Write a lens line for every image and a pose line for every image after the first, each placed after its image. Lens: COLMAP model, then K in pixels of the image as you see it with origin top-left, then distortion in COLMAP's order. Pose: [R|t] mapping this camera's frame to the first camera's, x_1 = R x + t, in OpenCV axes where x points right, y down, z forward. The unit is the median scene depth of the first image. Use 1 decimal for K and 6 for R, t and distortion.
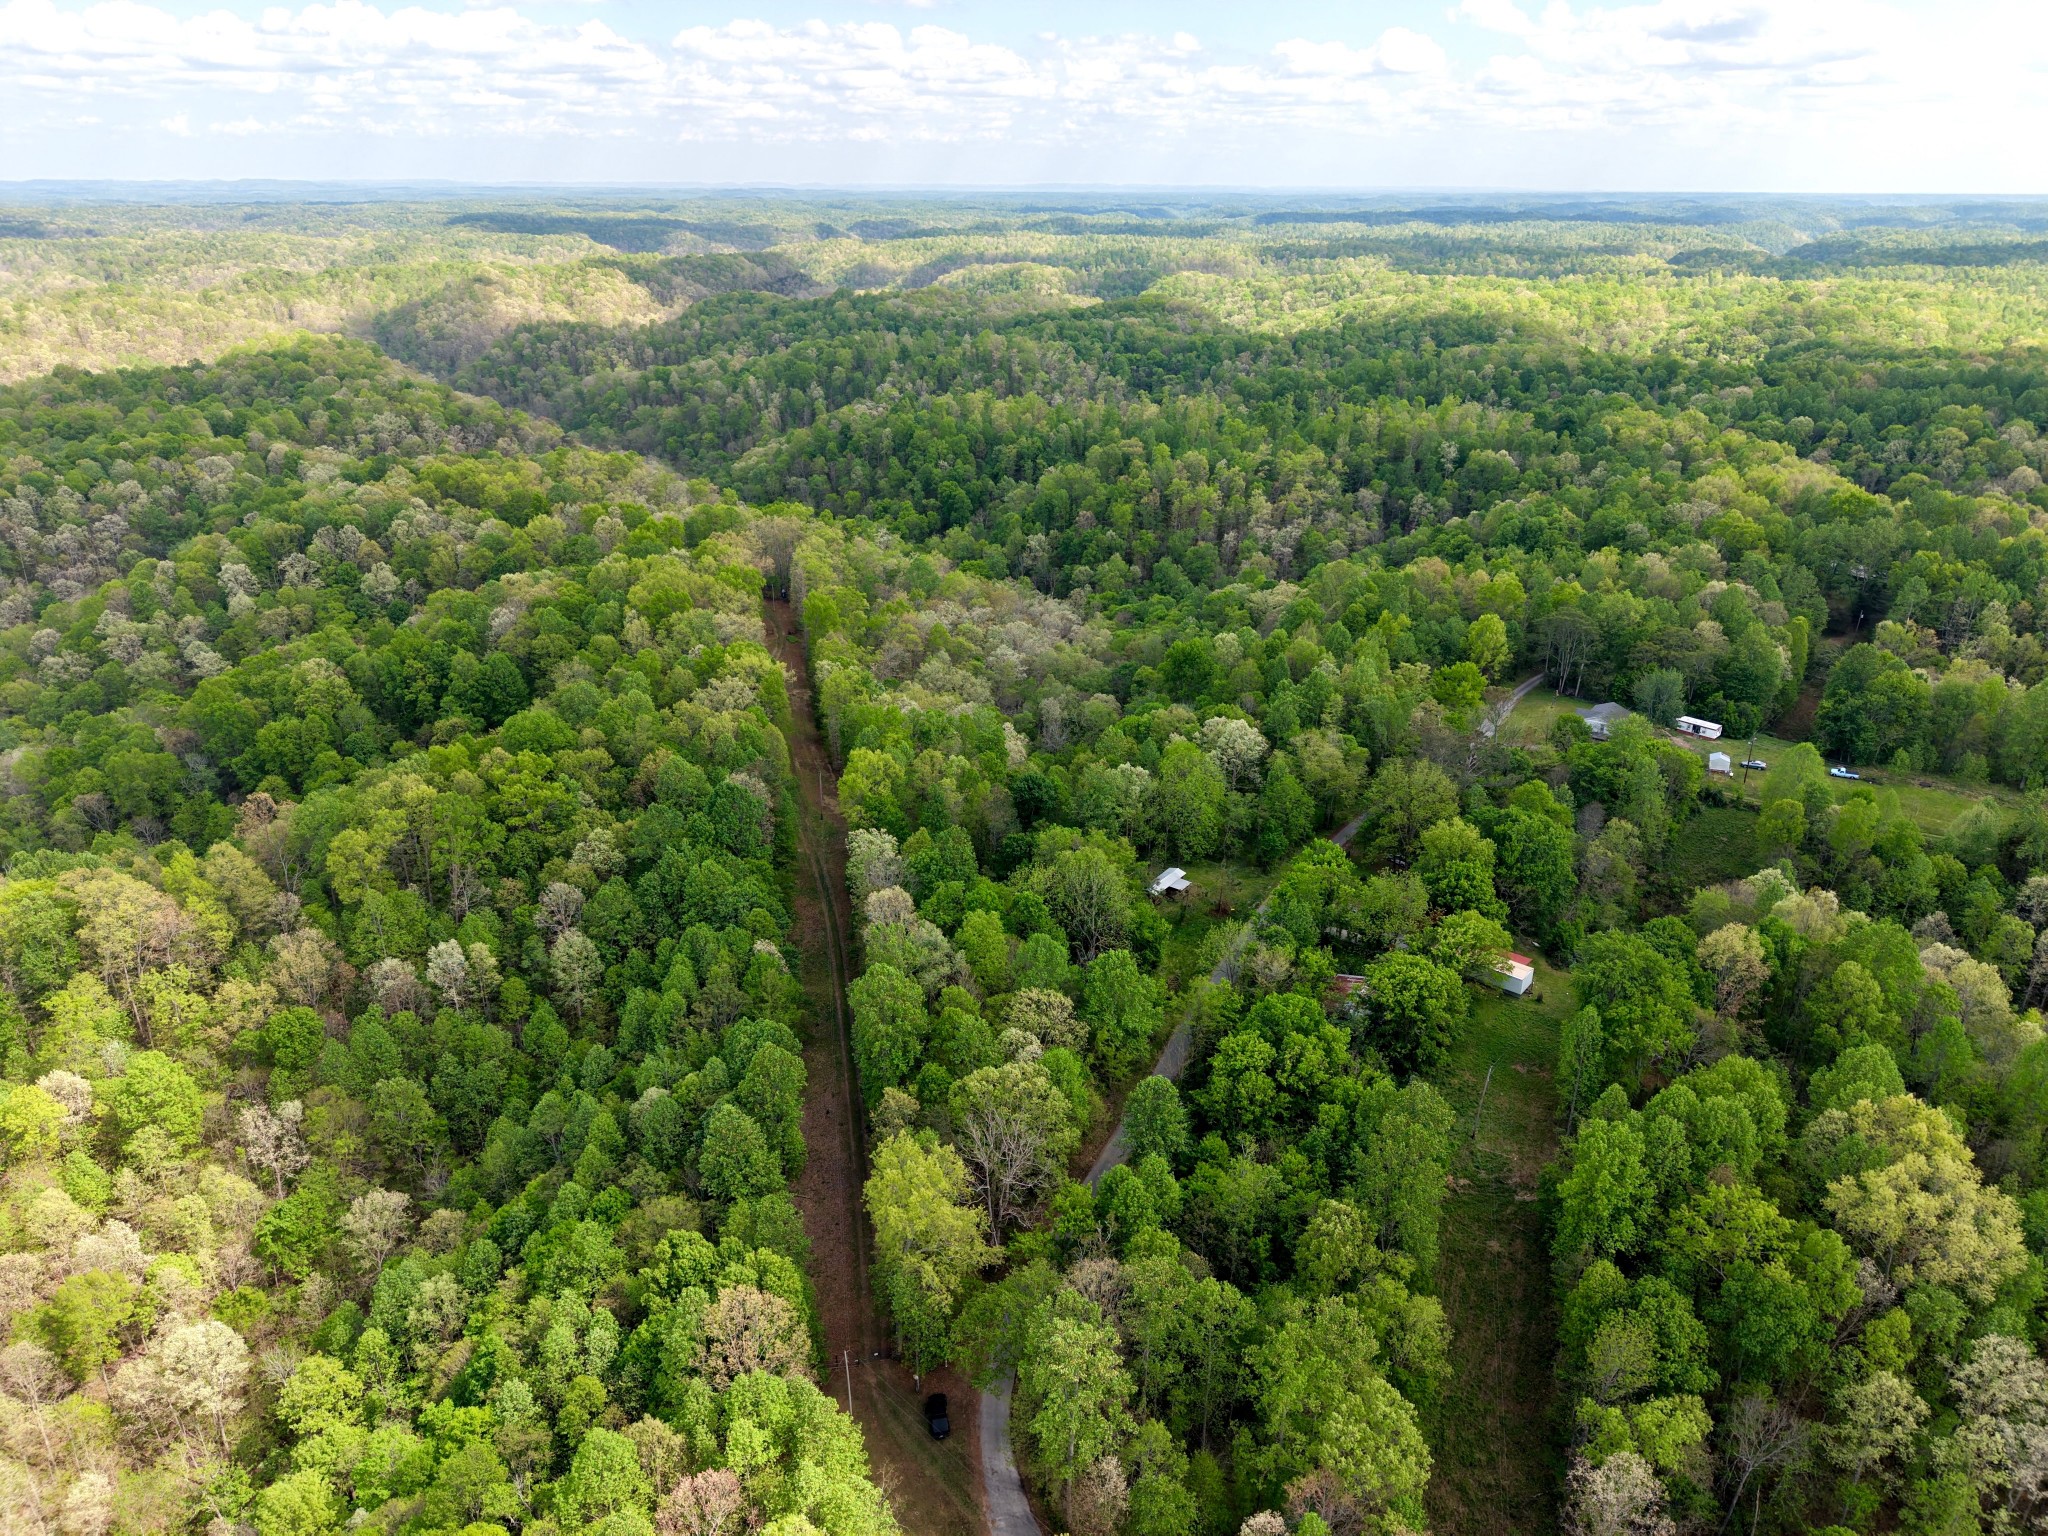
lens RADIAL K [[1369.4, 0, 1020.0], [0, 1369.4, 762.6], [0, 0, 1]] dist [0.024266, -0.022306]
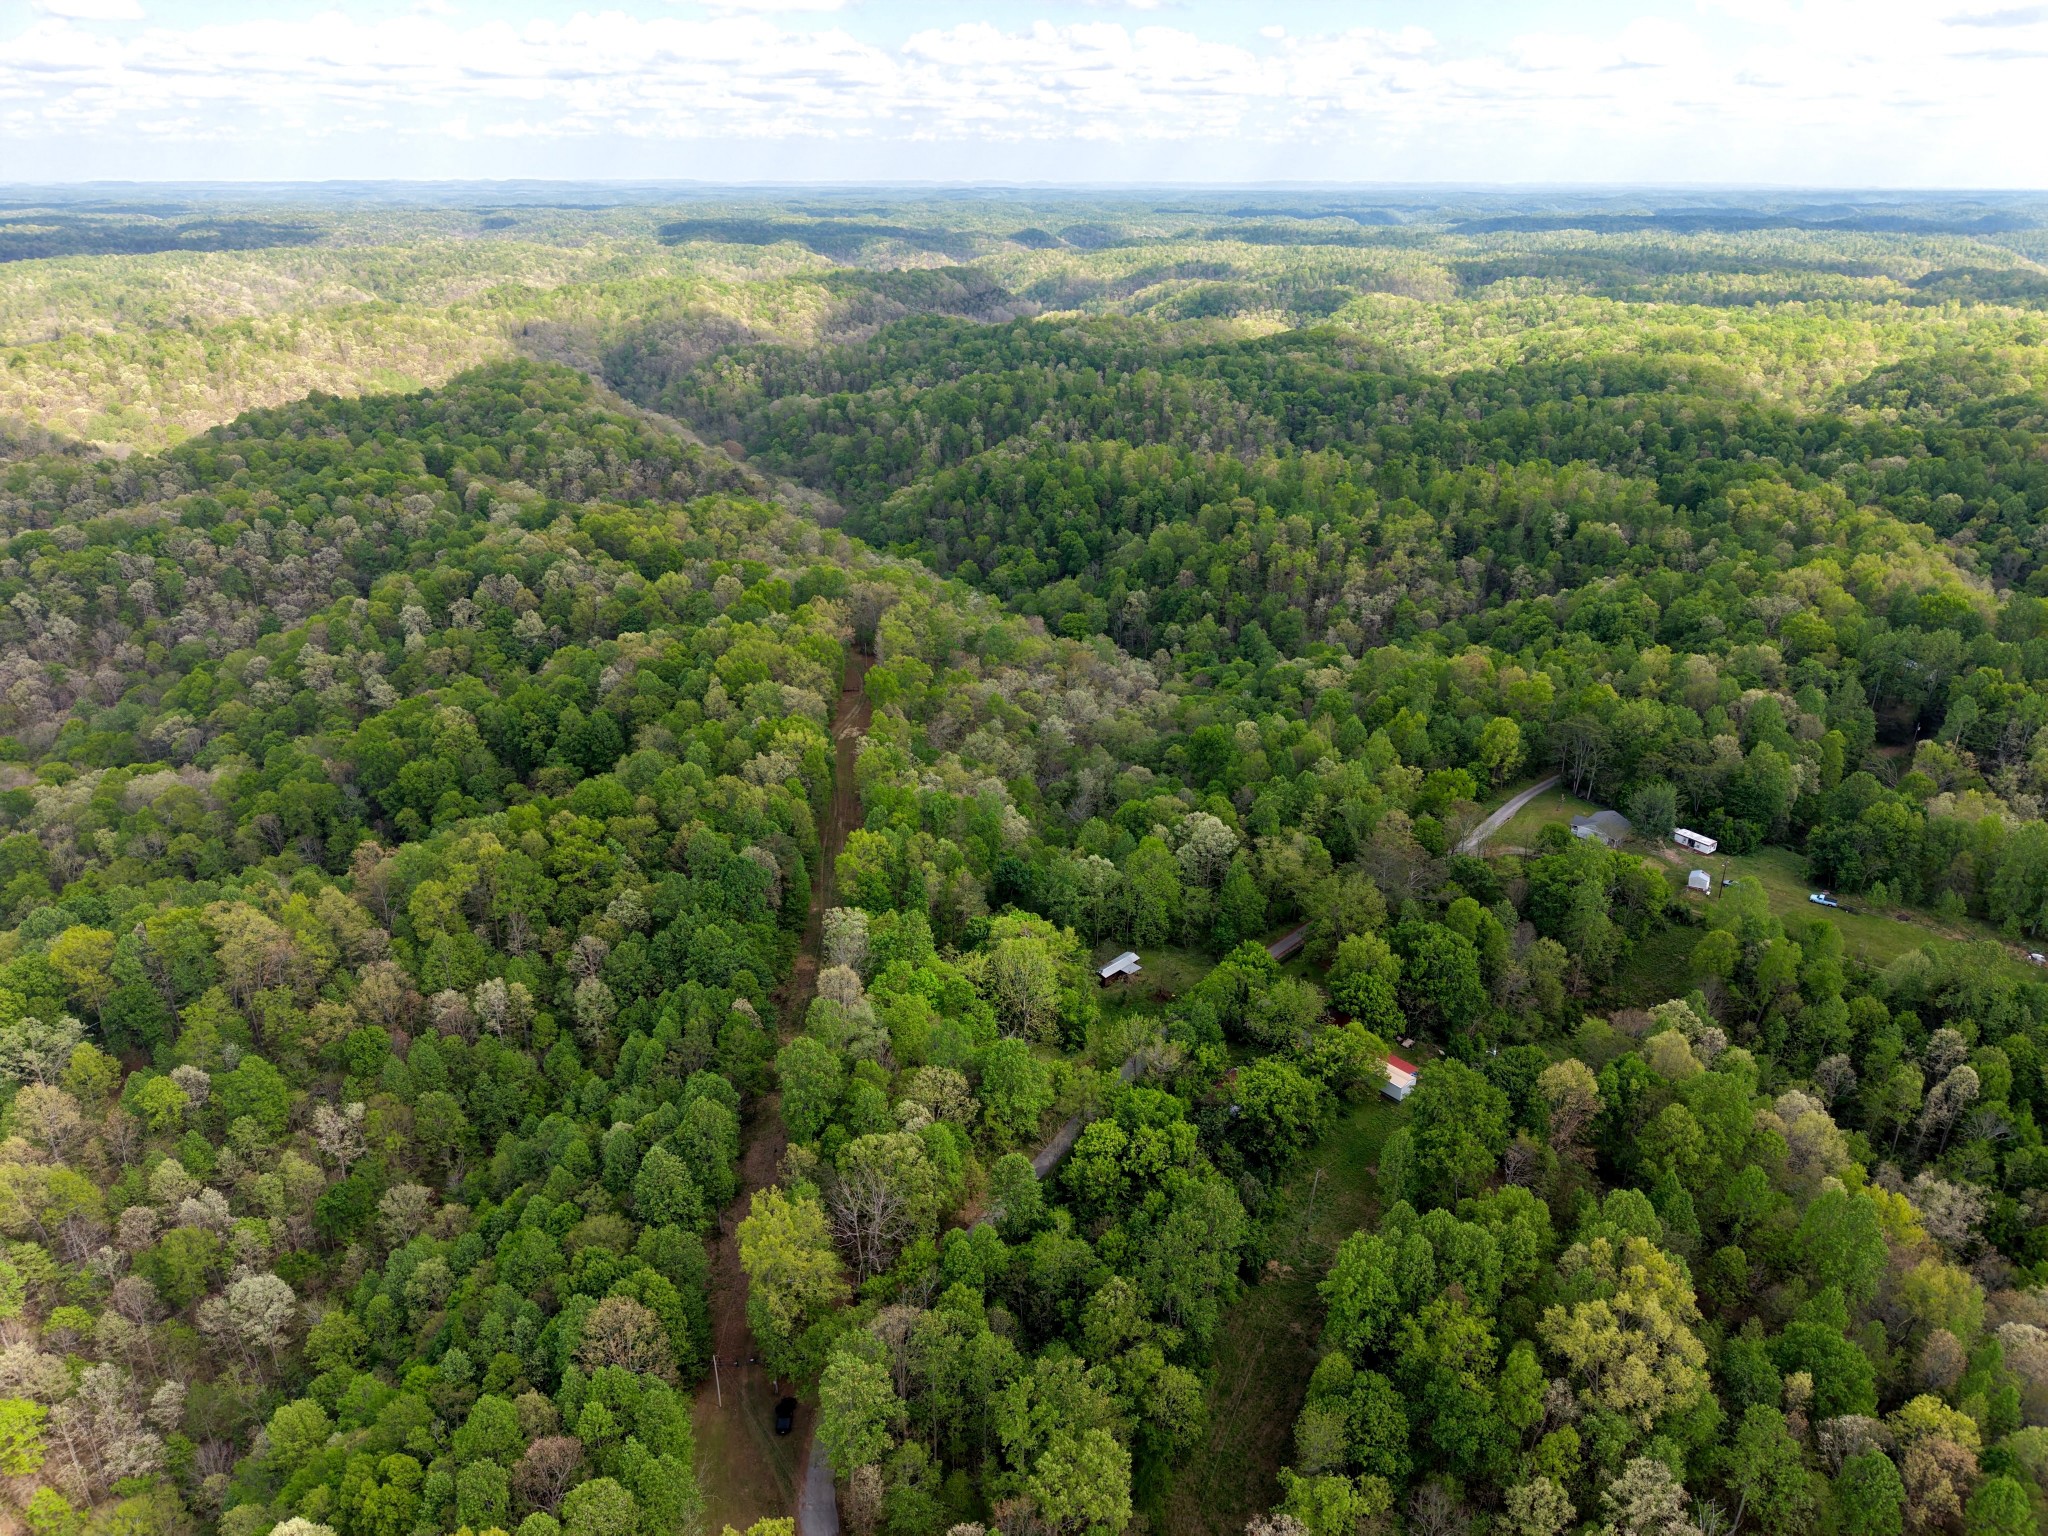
lens RADIAL K [[1360.6, 0, 1019.2], [0, 1360.6, 780.9], [0, 0, 1]] dist [0.027980, -0.024377]
pose [[0.988577, 0.058450, -0.138920, 0.107208], [-0.056381, 0.998233, 0.018781, -0.050170], [0.139773, -0.010734, 0.990125, -0.072078]]
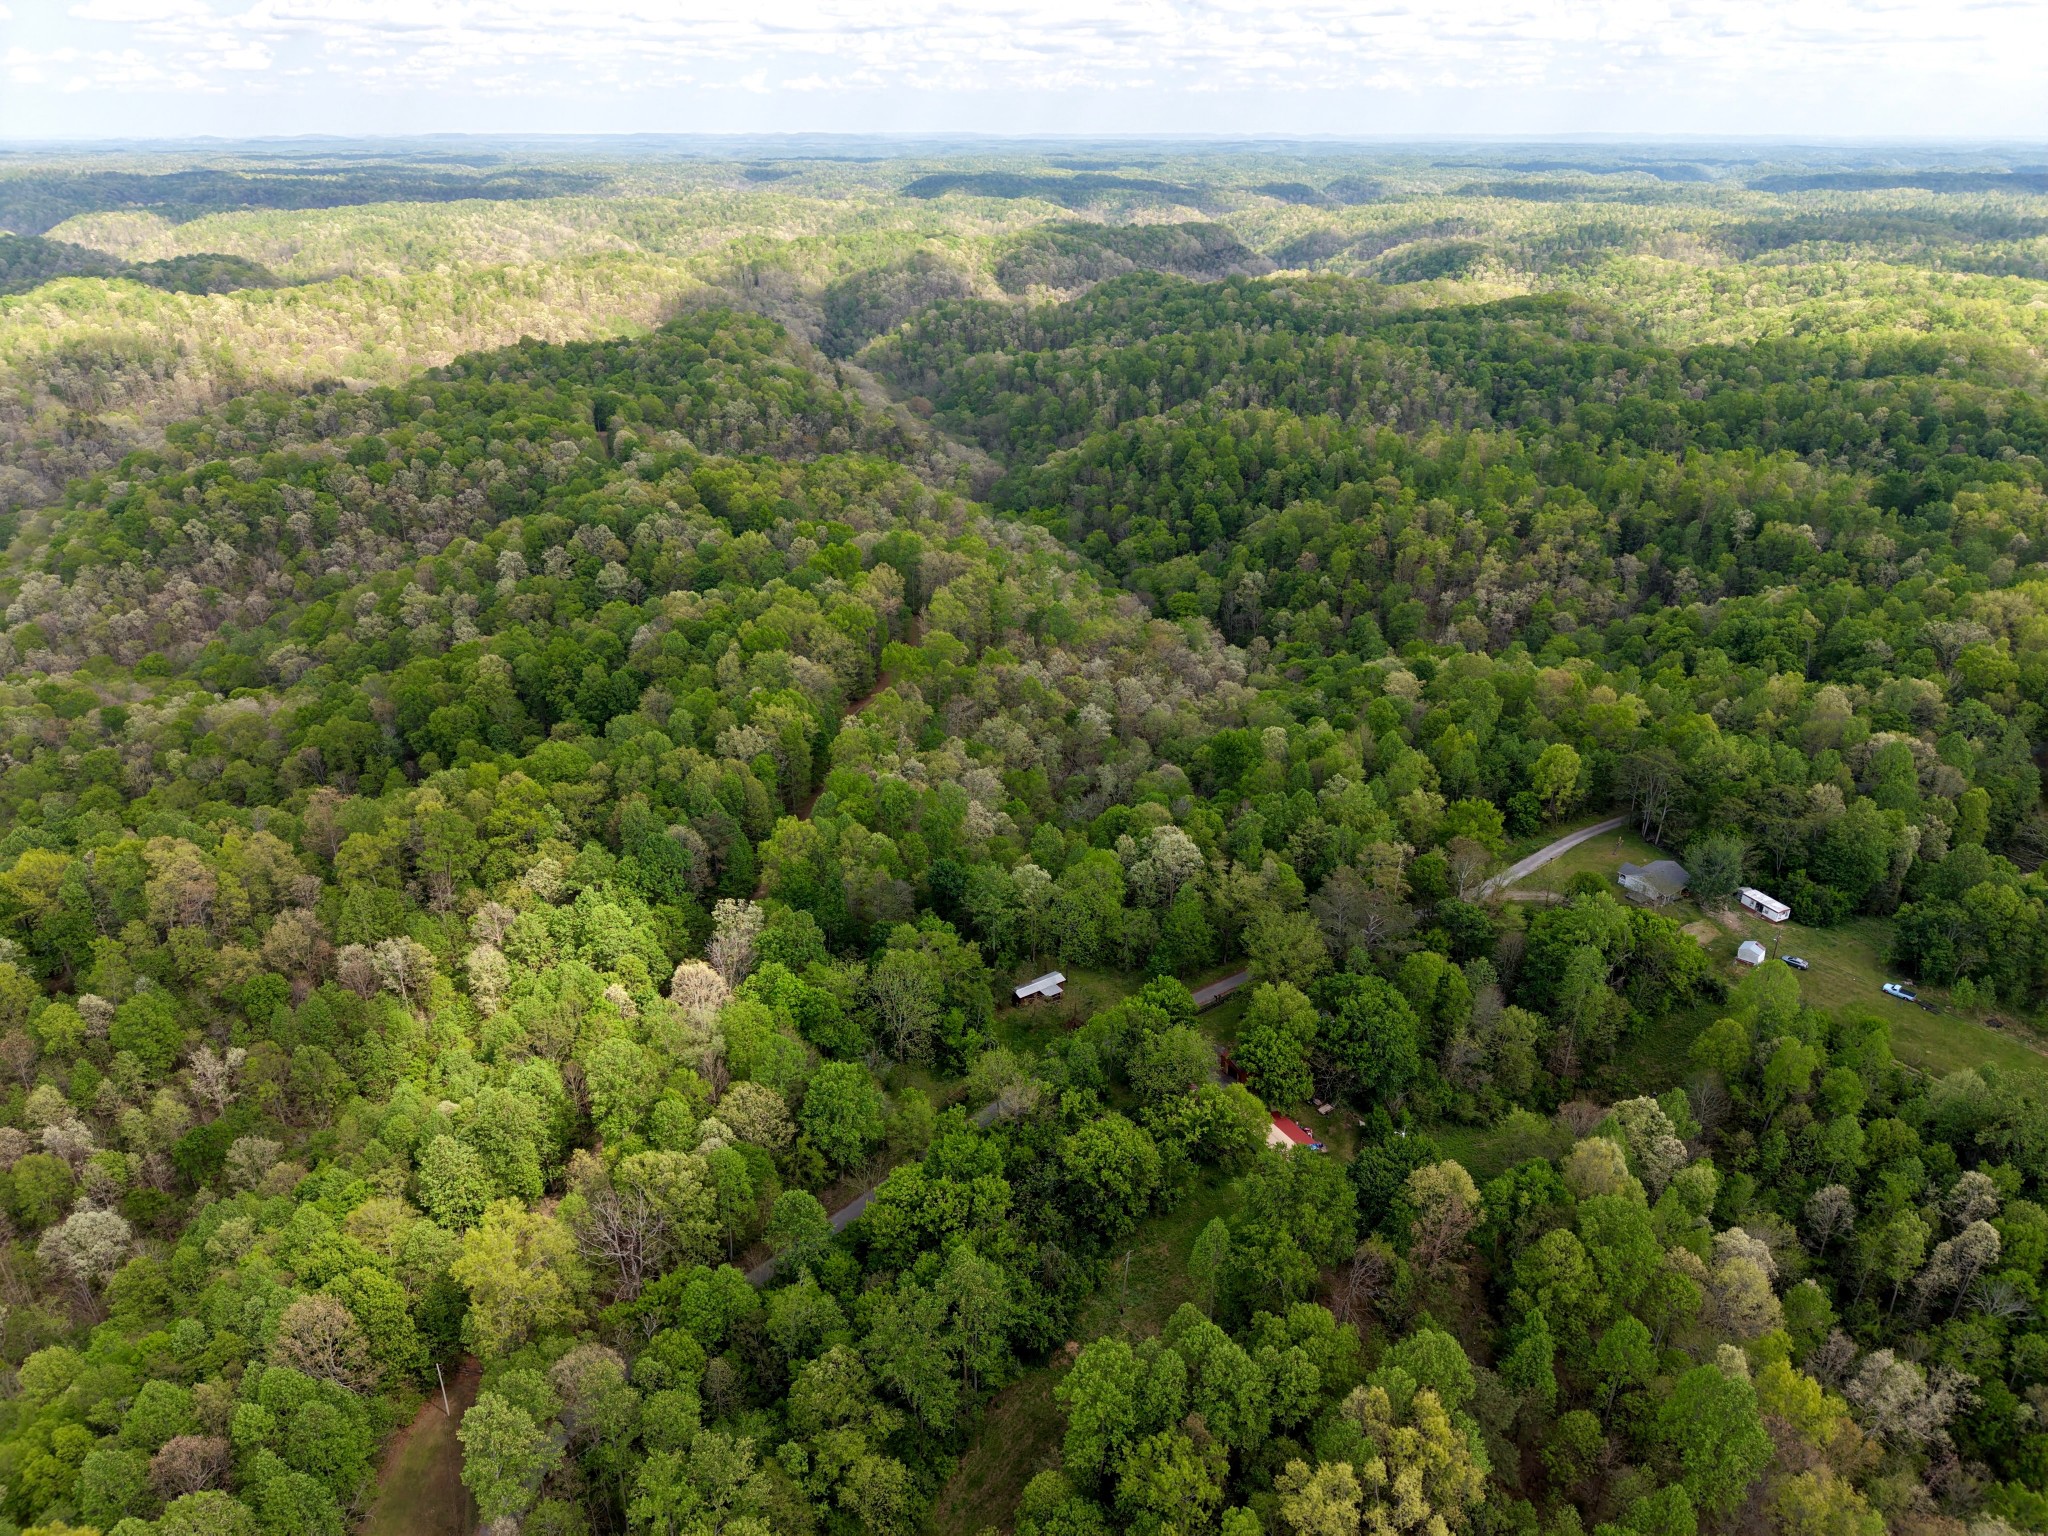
lens RADIAL K [[1360.6, 0, 1019.2], [0, 1360.6, 780.9], [0, 0, 1]] dist [0.027980, -0.024377]
pose [[0.943879, 0.140059, -0.299124, 0.237083], [-0.127025, 0.989917, 0.062685, -0.081518], [0.304887, -0.021171, 0.952153, 0.005775]]
